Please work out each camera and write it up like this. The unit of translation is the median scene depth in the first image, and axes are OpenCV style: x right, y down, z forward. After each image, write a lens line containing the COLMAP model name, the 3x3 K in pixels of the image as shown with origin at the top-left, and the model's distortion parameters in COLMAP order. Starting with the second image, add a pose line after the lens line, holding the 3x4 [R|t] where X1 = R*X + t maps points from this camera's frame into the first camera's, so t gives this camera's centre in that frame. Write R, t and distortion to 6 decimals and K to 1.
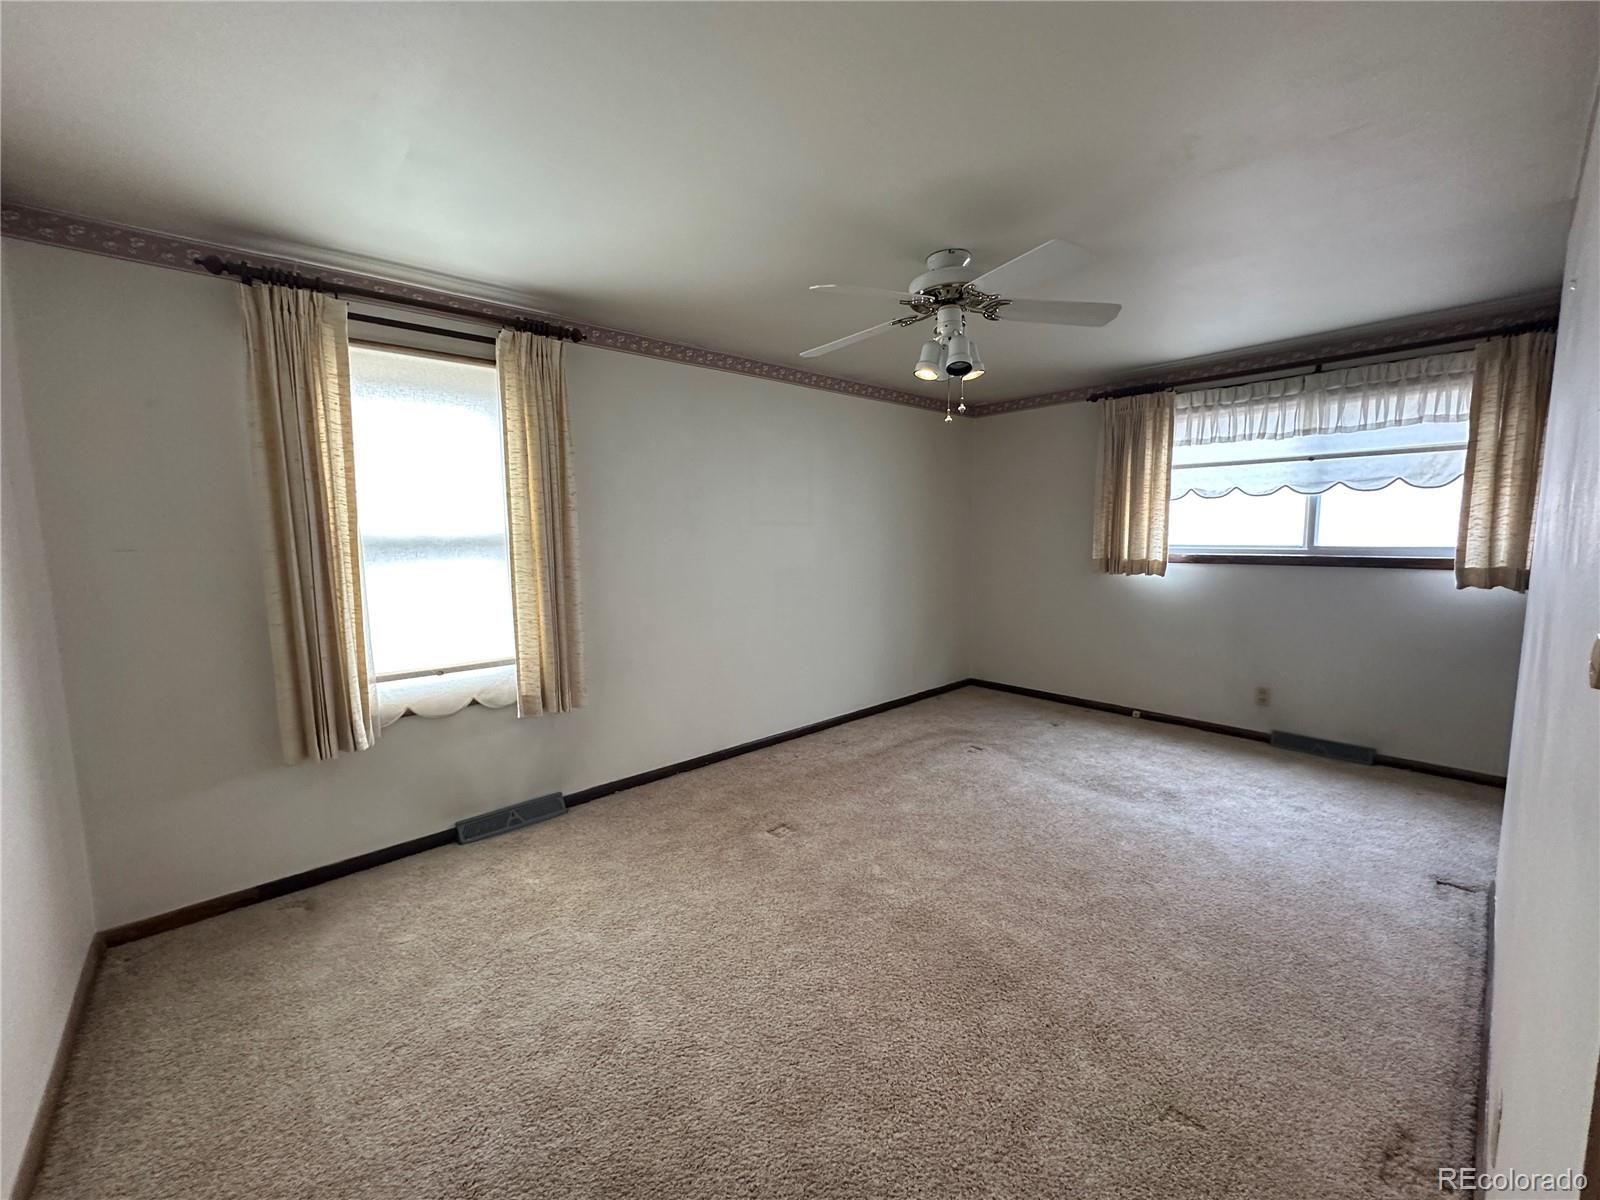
lens RADIAL K [[636.5, 0, 798.9], [0, 636.5, 604.2], [0, 0, 1]] dist [0.000385, 0.000108]
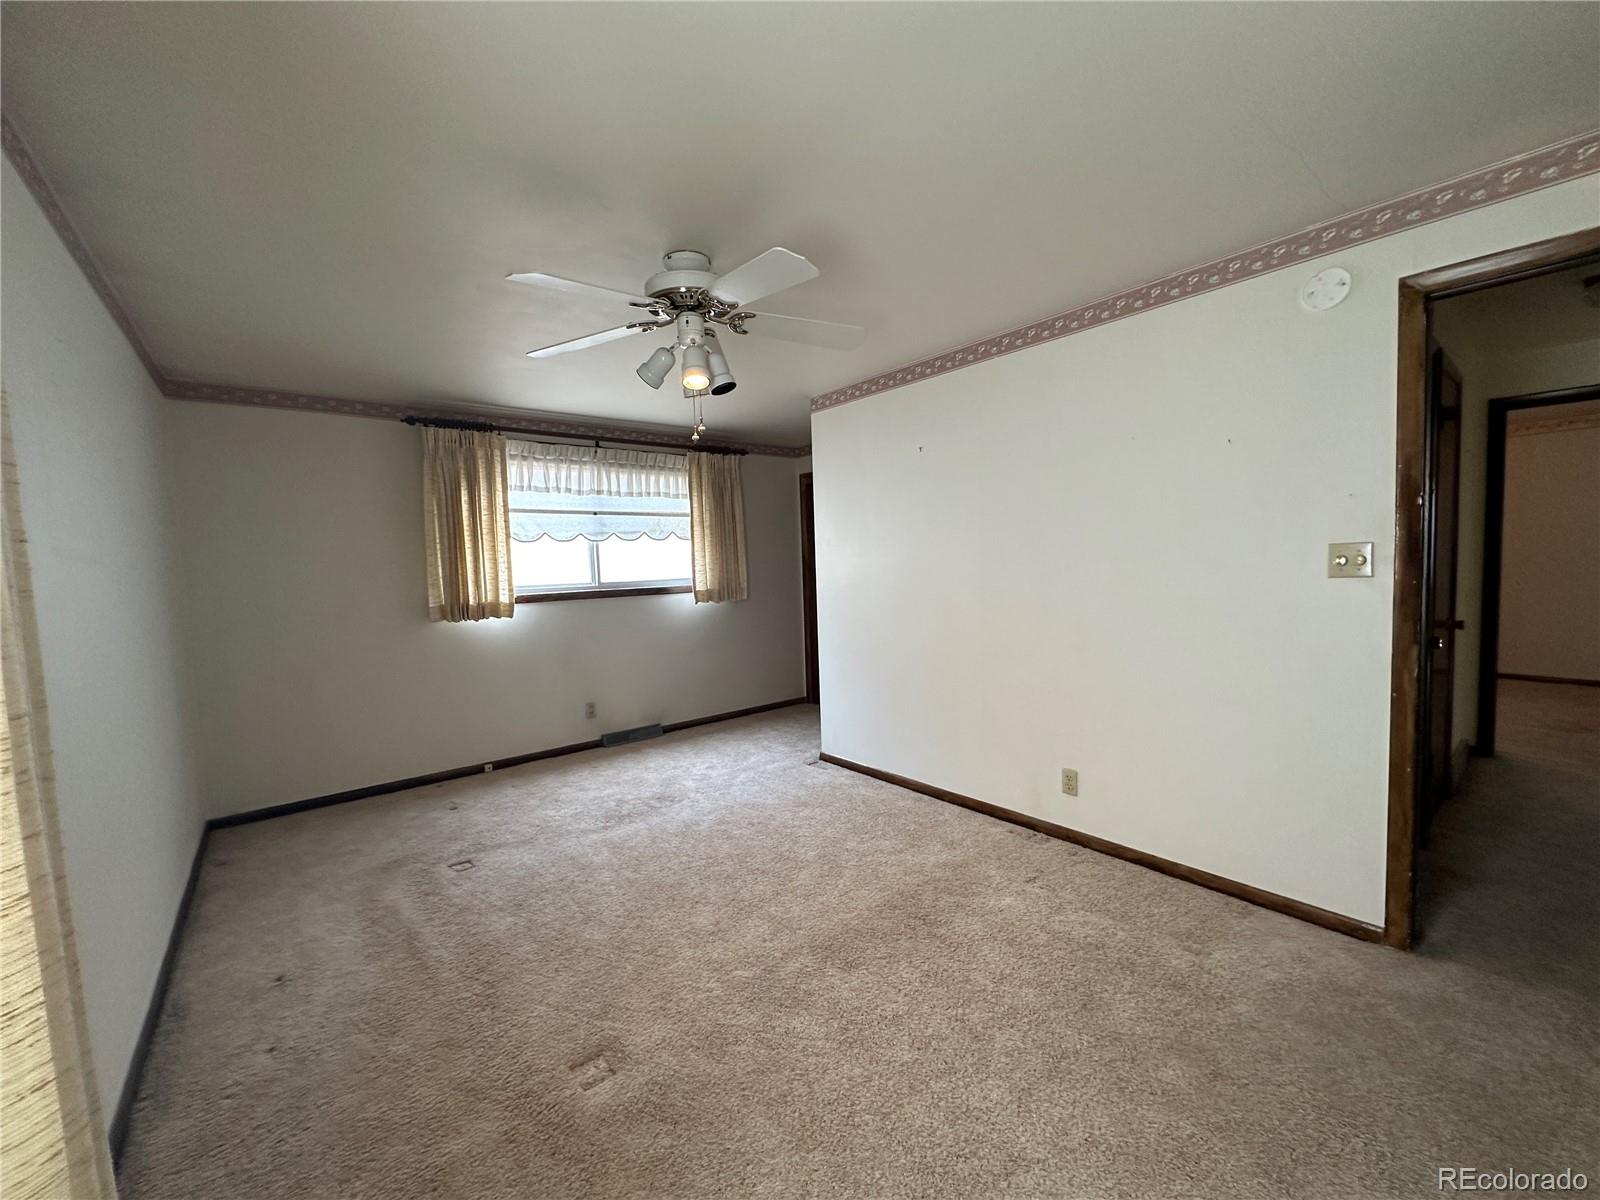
lens RADIAL K [[636.5, 0, 798.9], [0, 636.5, 604.2], [0, 0, 1]] dist [0.000385, 0.000108]
pose [[0.049400, -0.055166, 0.997254, -0.427983], [0.148141, 0.987834, 0.047307, -0.048852], [-0.987732, 0.145397, 0.056971, 0.532670]]
